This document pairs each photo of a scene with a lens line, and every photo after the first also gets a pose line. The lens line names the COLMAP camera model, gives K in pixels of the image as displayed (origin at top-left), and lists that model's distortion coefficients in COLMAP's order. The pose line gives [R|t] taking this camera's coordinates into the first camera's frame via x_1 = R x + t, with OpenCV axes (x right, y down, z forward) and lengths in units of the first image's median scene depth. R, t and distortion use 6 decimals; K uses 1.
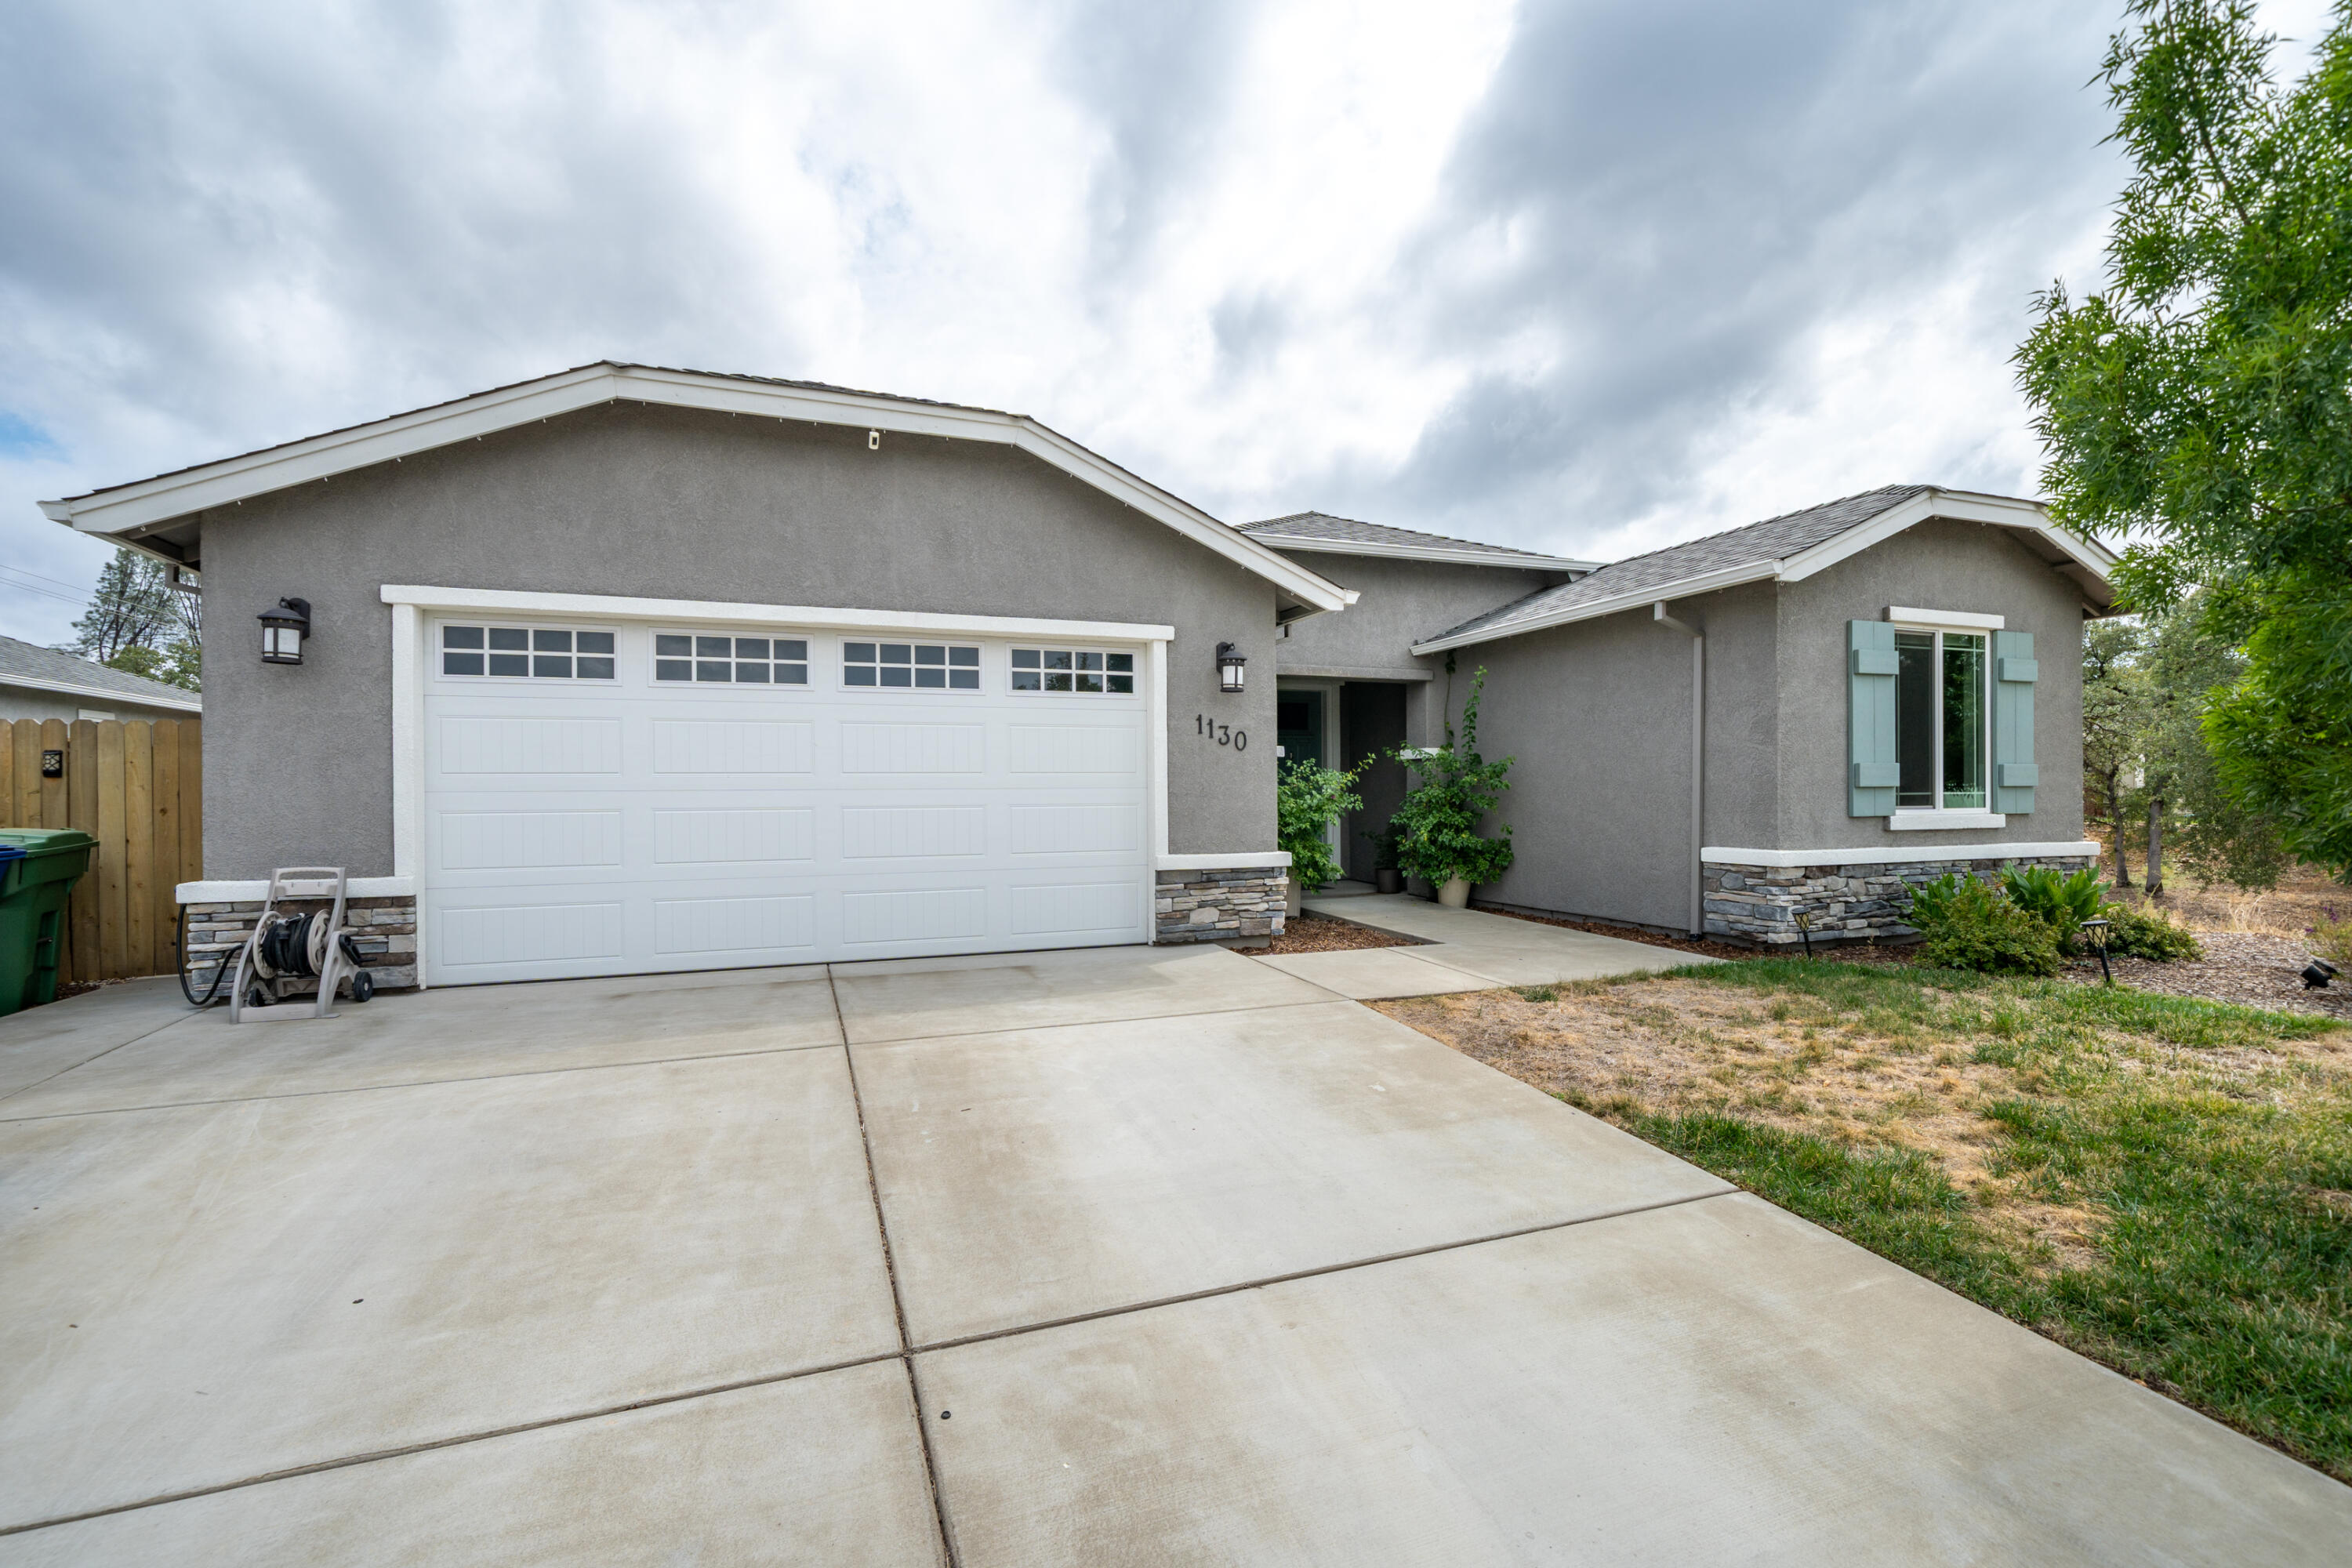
lens RADIAL K [[1023.9, 0, 1138.4], [0, 1023.9, 780.3], [0, 0, 1]] dist [0.022929, 0.000063]
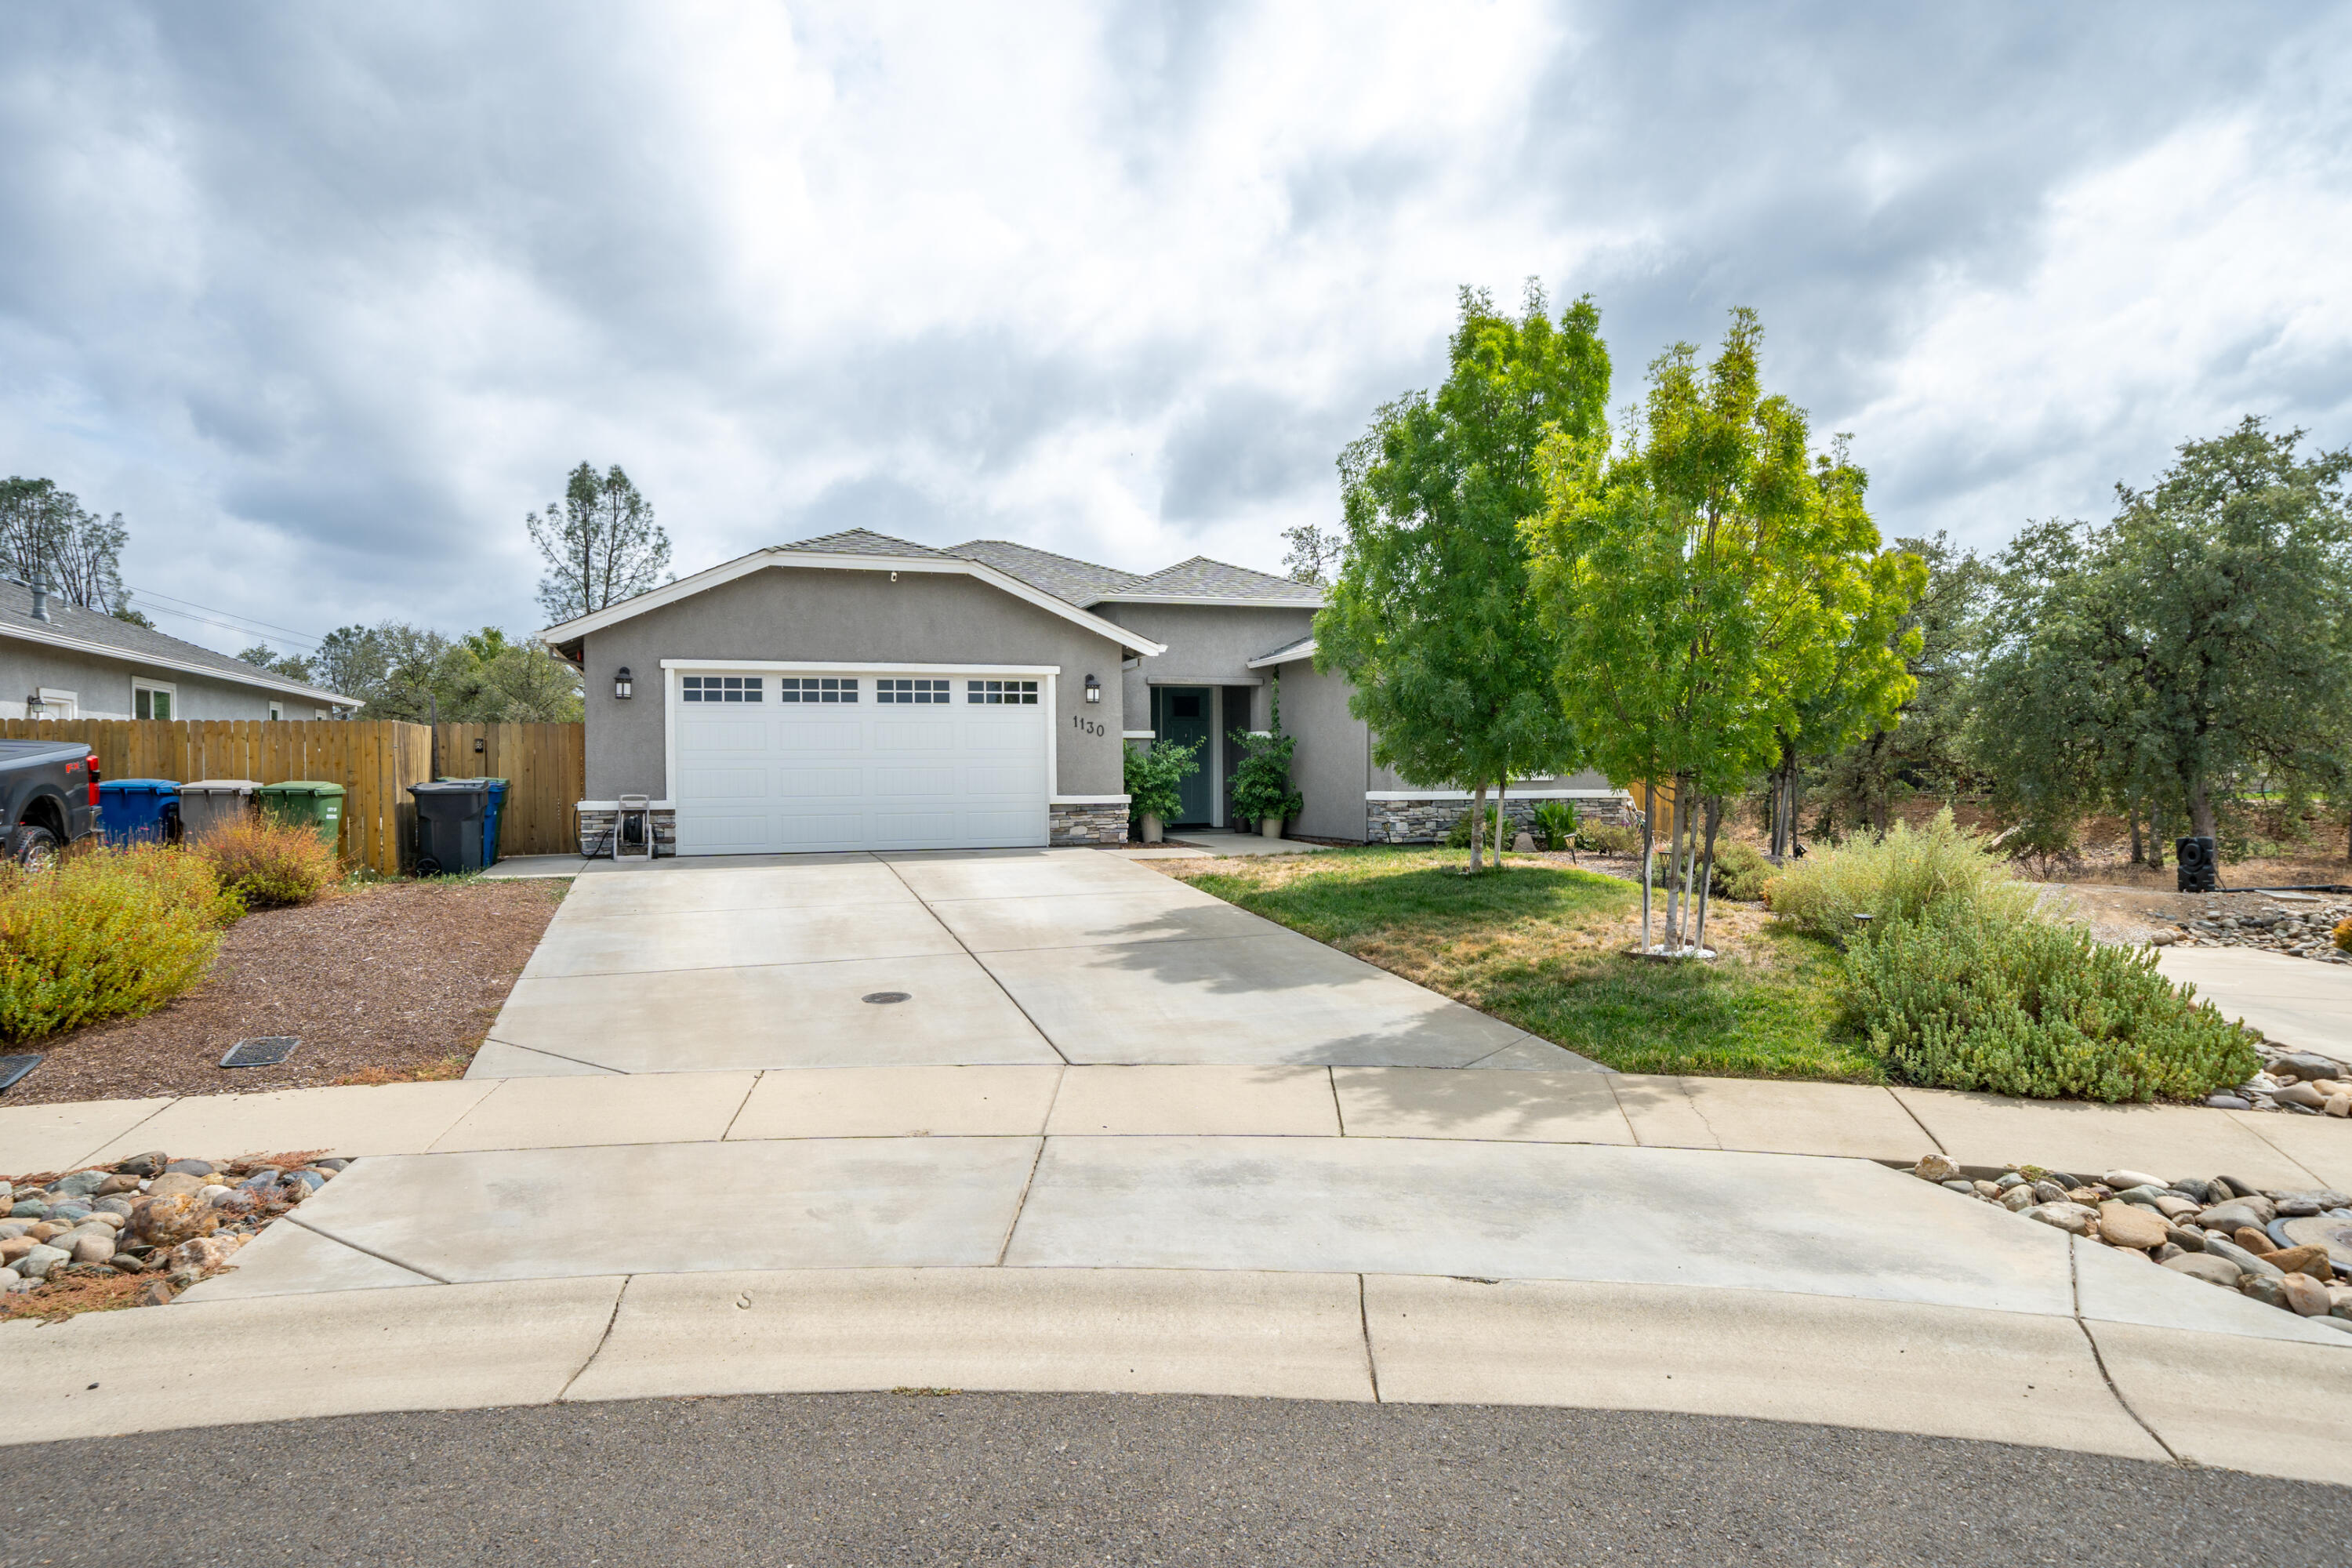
lens RADIAL K [[1377.5, 0, 1171.9], [0, 1377.5, 747.2], [0, 0, 1]] dist [-0.003485, -0.000710]
pose [[0.999720, -0.001441, -0.023635, 0.285404], [0.001336, 0.999989, -0.004475, 0.000303], [0.023641, 0.004442, 0.999711, -1.379469]]
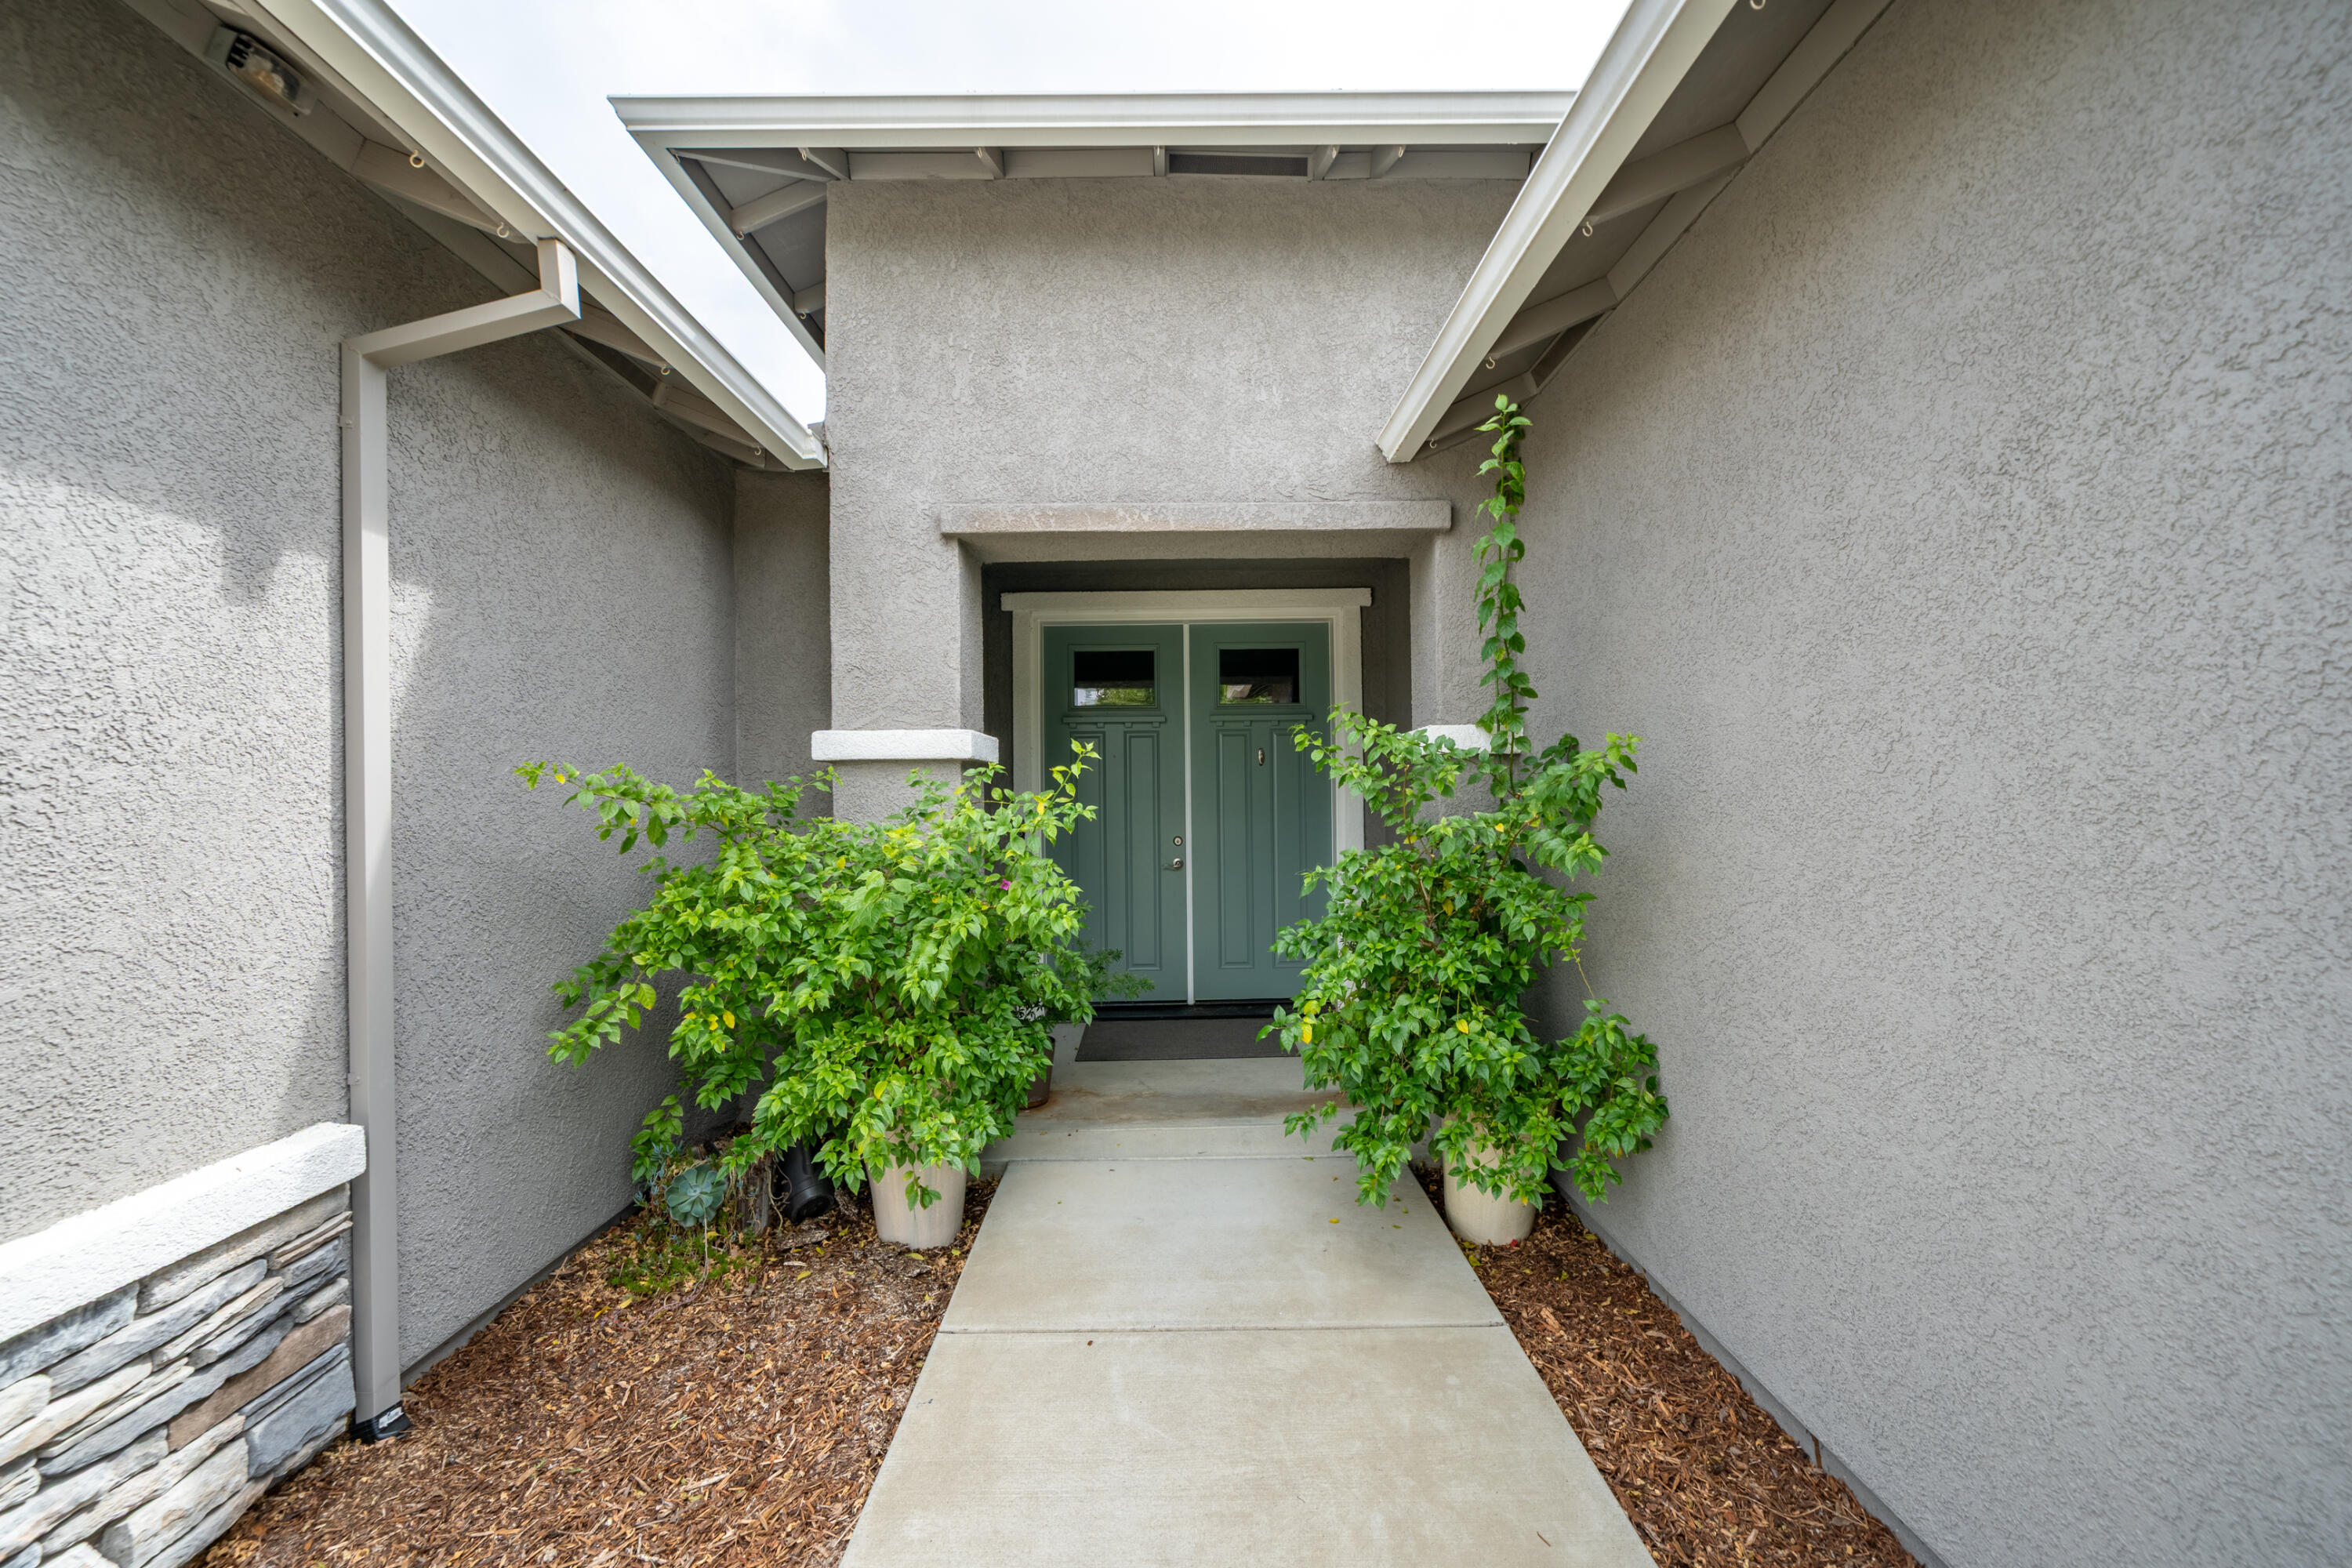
lens RADIAL K [[885.3, 0, 1172.1], [0, 885.3, 775.3], [0, 0, 1]] dist [-0.005982, -0.000182]
pose [[0.939209, -0.008438, -0.343241, 0.422322], [0.007755, 0.999964, -0.003362, -0.018466], [0.343257, 0.000496, 0.939241, 0.964225]]
